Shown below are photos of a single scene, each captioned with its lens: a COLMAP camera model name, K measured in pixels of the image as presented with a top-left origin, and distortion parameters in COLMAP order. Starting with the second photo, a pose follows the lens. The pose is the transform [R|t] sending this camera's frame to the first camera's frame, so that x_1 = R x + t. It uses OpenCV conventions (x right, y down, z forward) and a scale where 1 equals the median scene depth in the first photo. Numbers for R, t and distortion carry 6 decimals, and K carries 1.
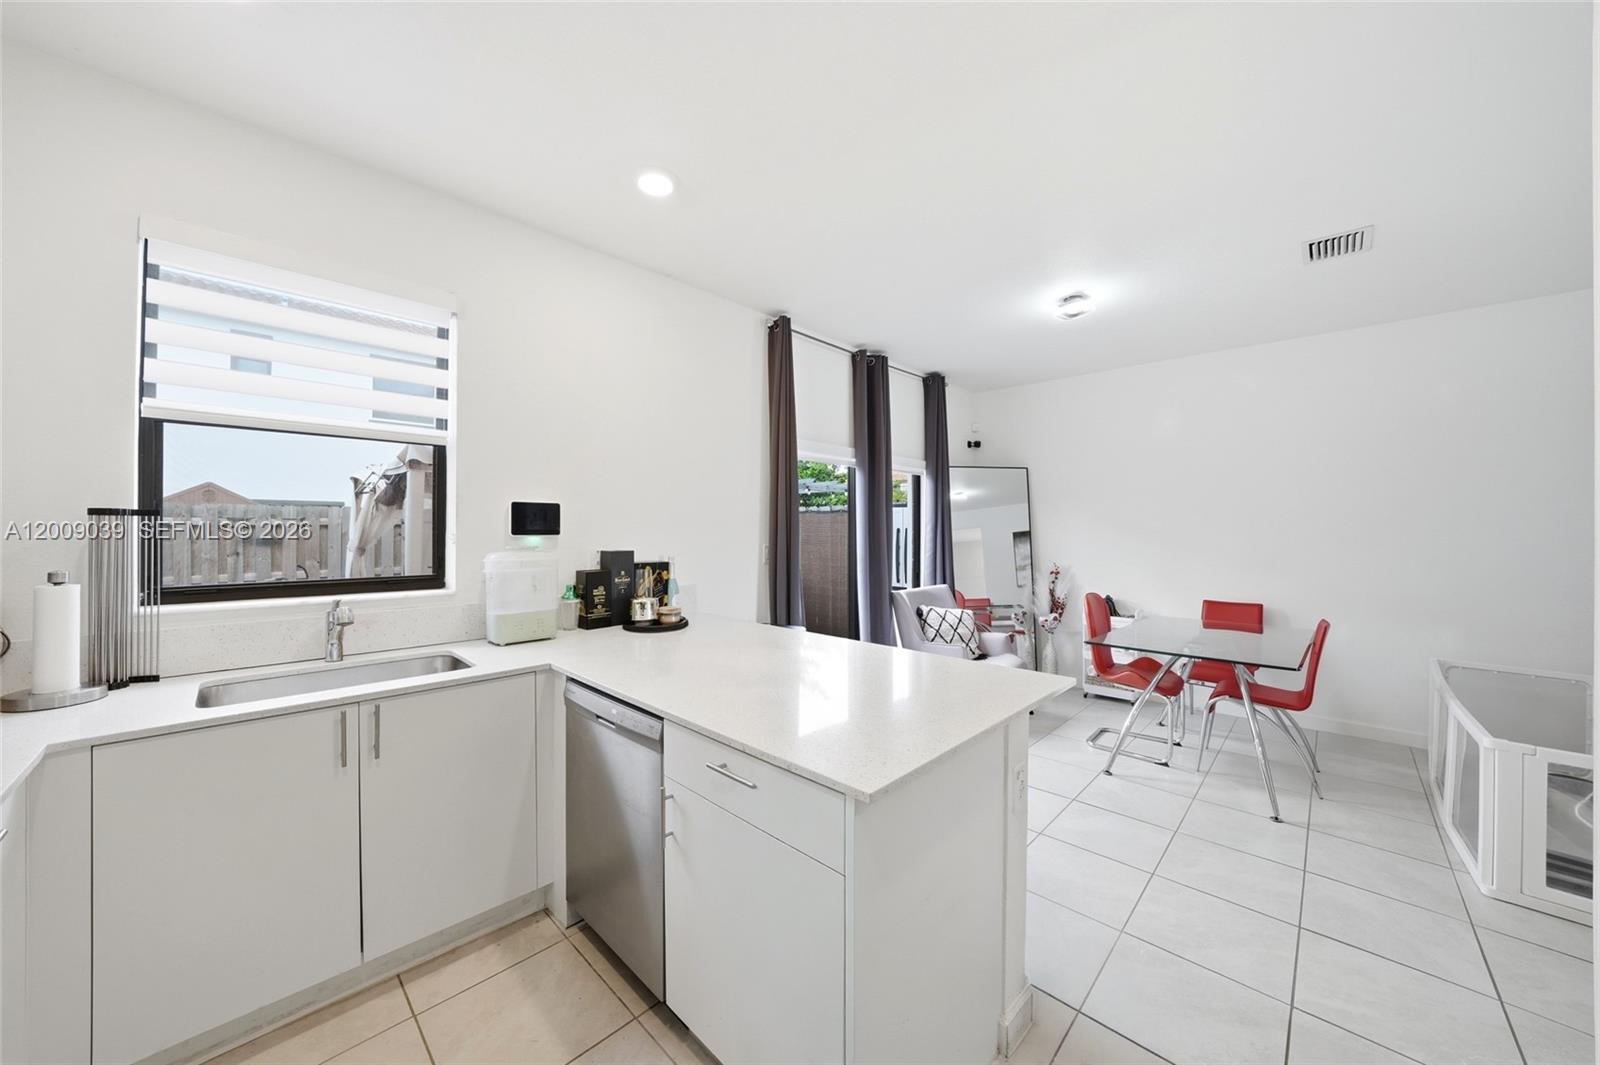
lens RADIAL K [[548.6, 0, 794.9], [0, 548.6, 530.2], [0, 0, 1]] dist [0.000039, 0.000016]
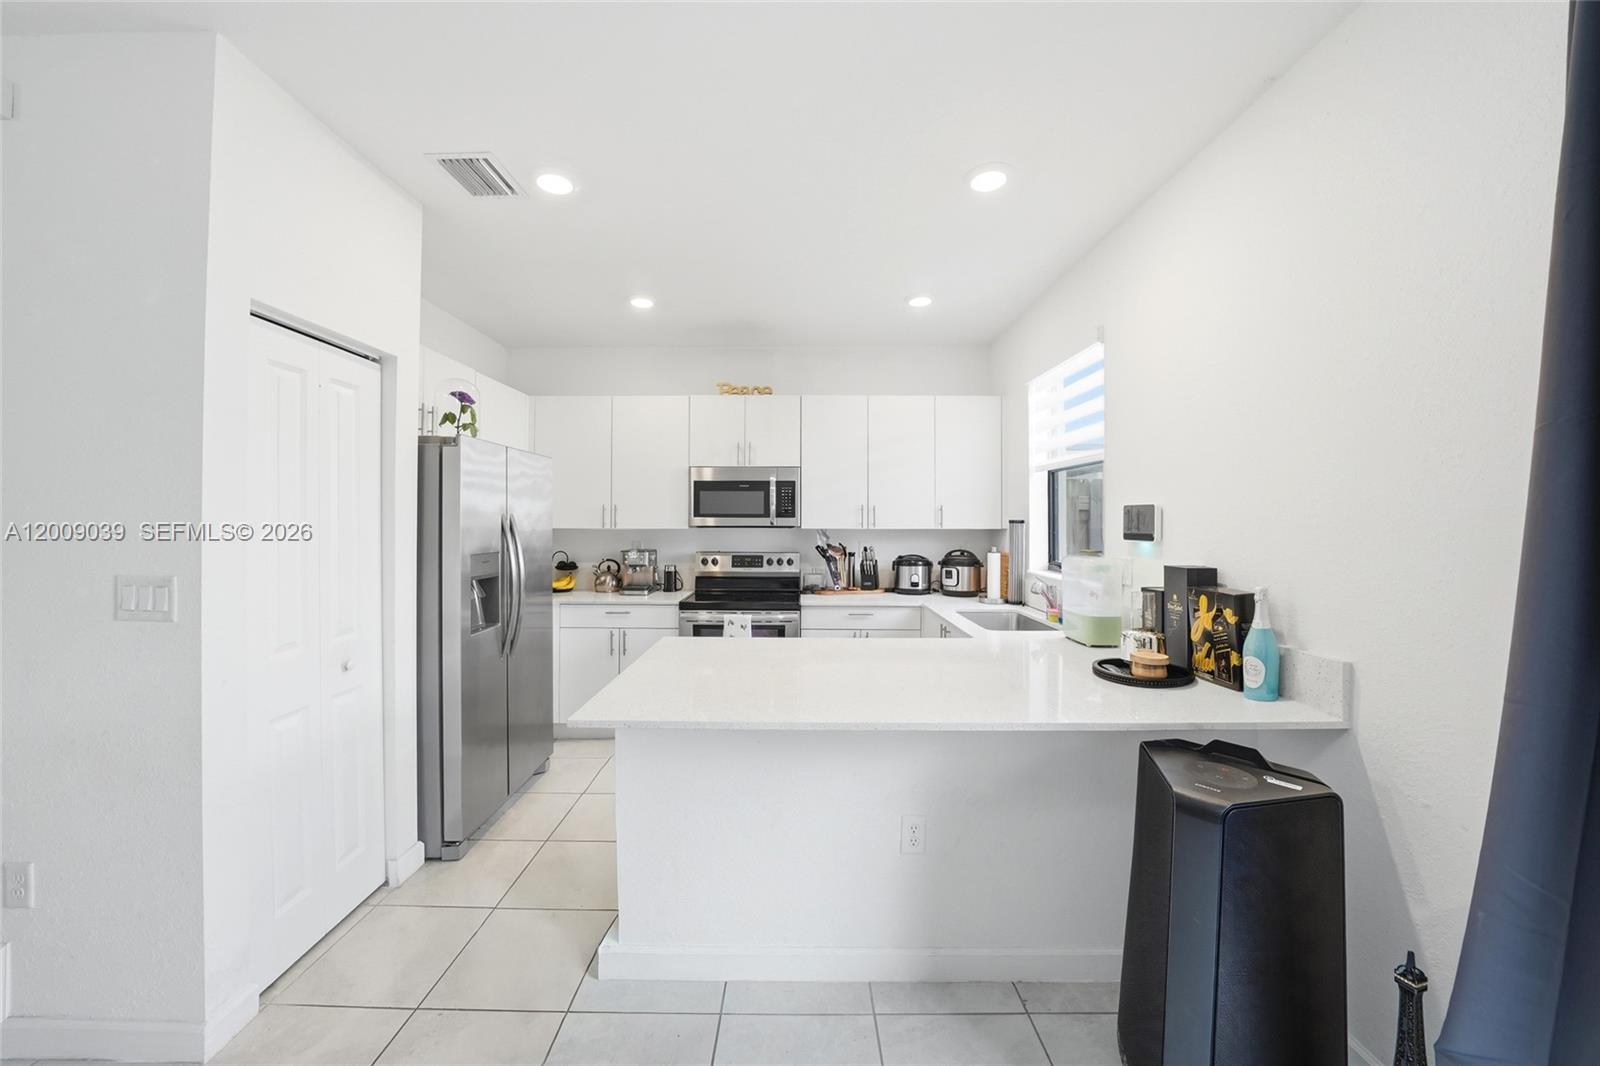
lens RADIAL K [[589.8, 0, 805.6], [0, 589.8, 518.3], [0, 0, 1]] dist [-0.000324, -0.000025]
pose [[-0.688874, -0.001431, -0.724880, 0.951498], [-0.001134, 0.999999, -0.000896, -0.042133], [0.724881, 0.000204, -0.688874, 1.878164]]
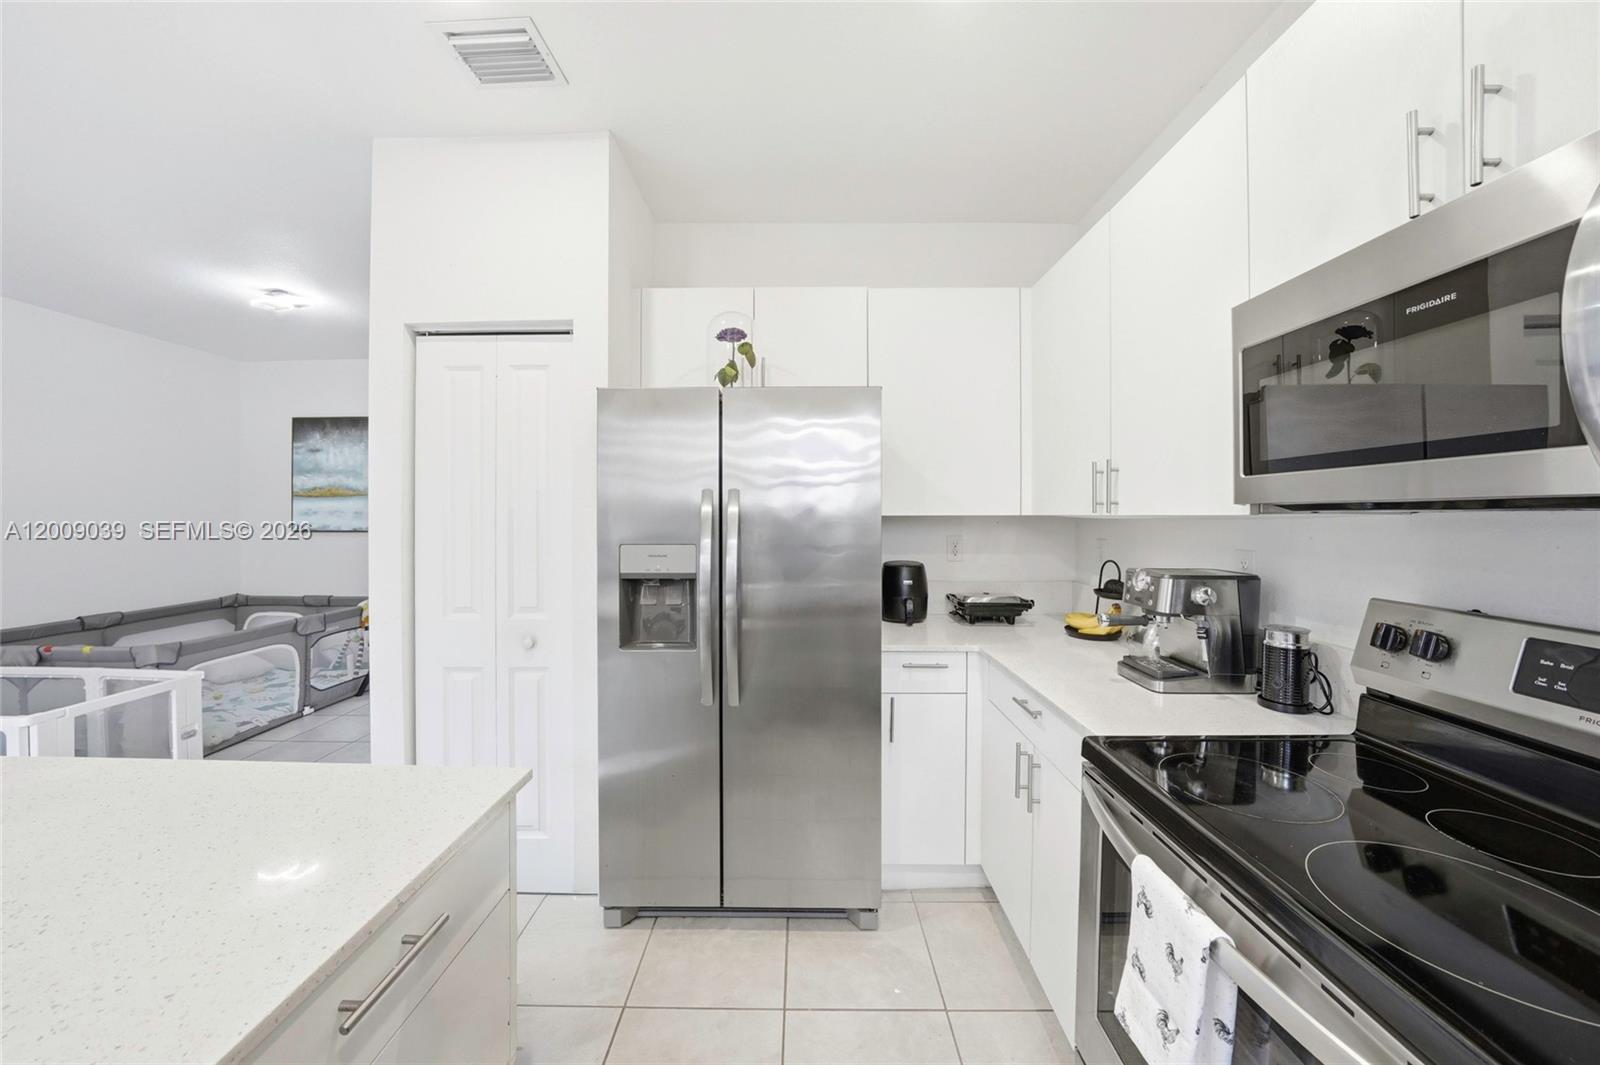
lens RADIAL K [[589.8, 0, 805.6], [0, 589.8, 517.8], [0, 0, 1]] dist [-0.000324, -0.000025]
pose [[-0.690889, 0.003377, 0.722953, -0.555947], [0.000704, 0.999992, -0.003998, 0.003697], [-0.722961, -0.002253, -0.690885, 0.804207]]
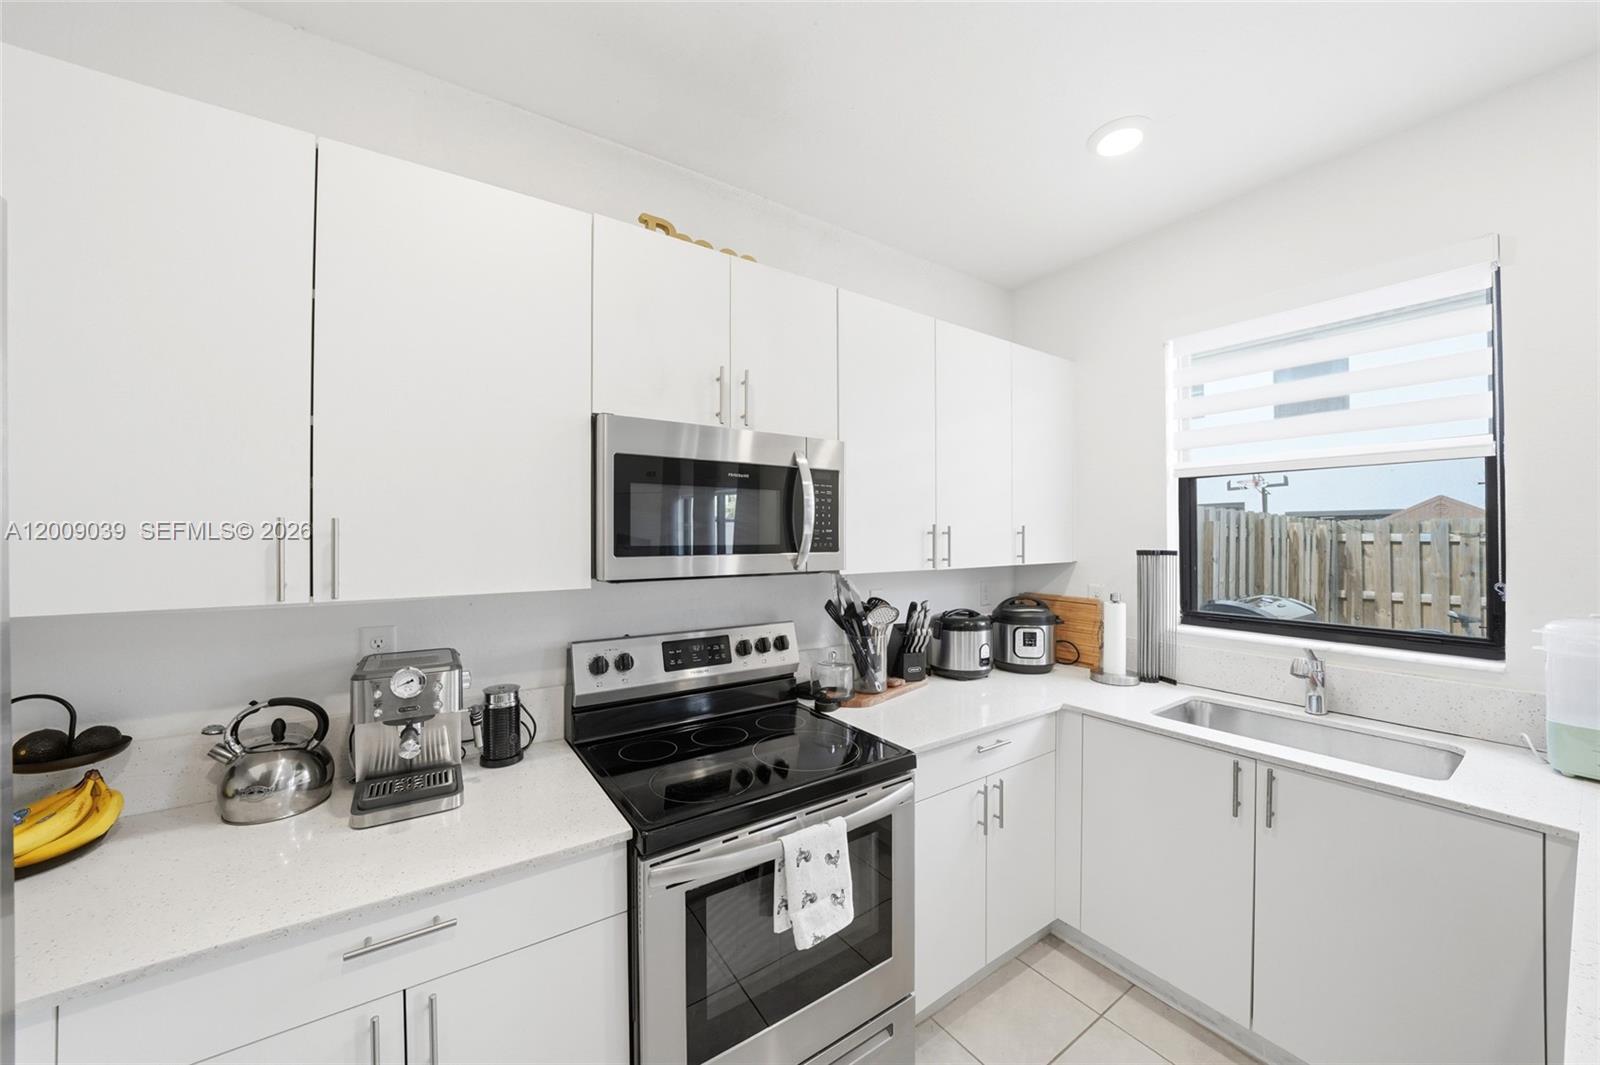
lens RADIAL K [[592.7, 0, 800.0], [0, 592.7, 532.5], [0, 0, 1]] dist [-0.000859, 0.000029]
pose [[-0.178776, -0.000381, -0.983890, 0.354685], [0.001215, 0.999999, -0.000608, -0.080051], [0.983889, -0.001304, -0.178775, 0.381283]]
